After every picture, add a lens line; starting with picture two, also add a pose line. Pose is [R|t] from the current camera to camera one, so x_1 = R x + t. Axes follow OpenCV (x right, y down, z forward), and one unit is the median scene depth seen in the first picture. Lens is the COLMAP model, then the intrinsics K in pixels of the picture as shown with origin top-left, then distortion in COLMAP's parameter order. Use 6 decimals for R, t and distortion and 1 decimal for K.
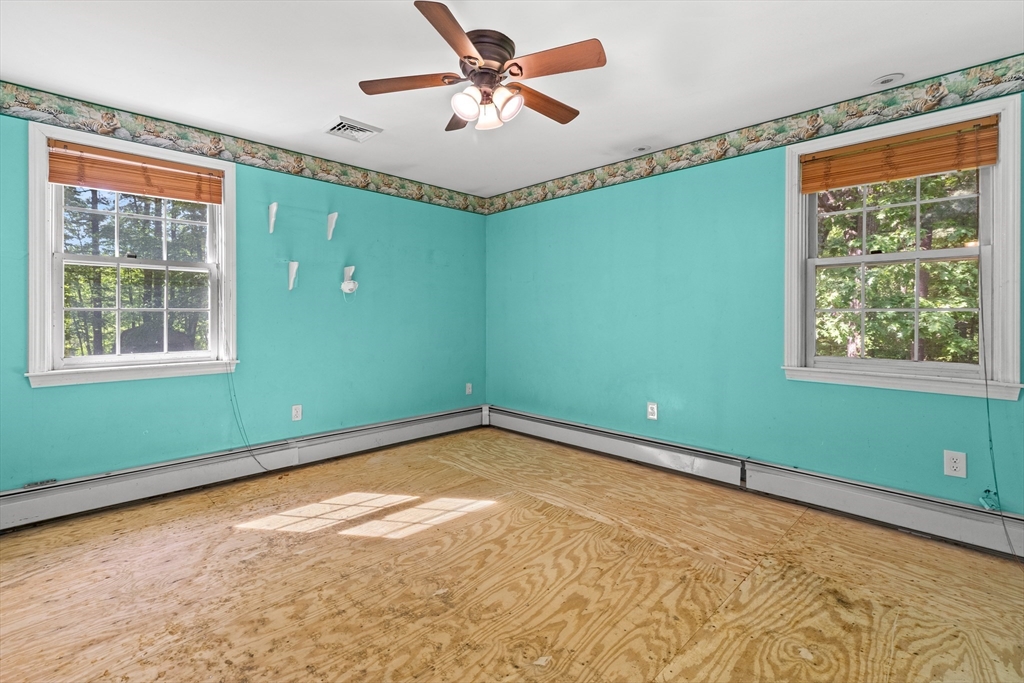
lens RADIAL K [[465.8, 0, 523.8], [0, 465.8, 316.1], [0, 0, 1]] dist [0.006627, -0.002507]
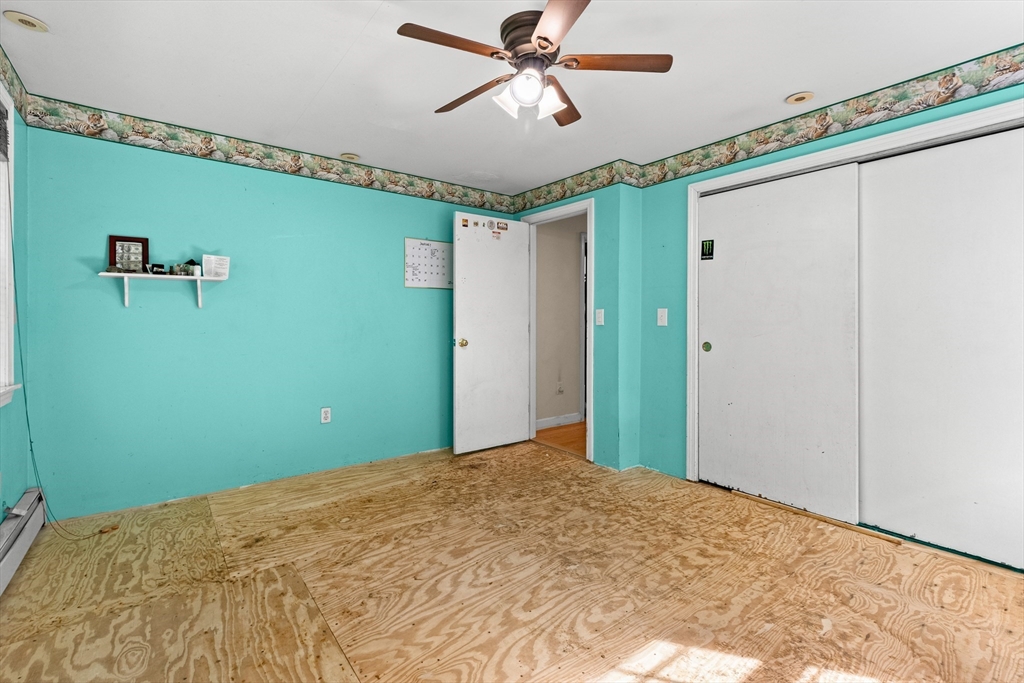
lens RADIAL K [[465.8, 0, 514.1], [0, 465.8, 333.9], [0, 0, 1]] dist [0.006627, -0.002507]
pose [[-0.989265, -0.006924, 0.145968, -0.199255], [-0.002741, 0.999580, 0.028836, 0.001245], [-0.146106, 0.028127, -0.988869, 2.114603]]
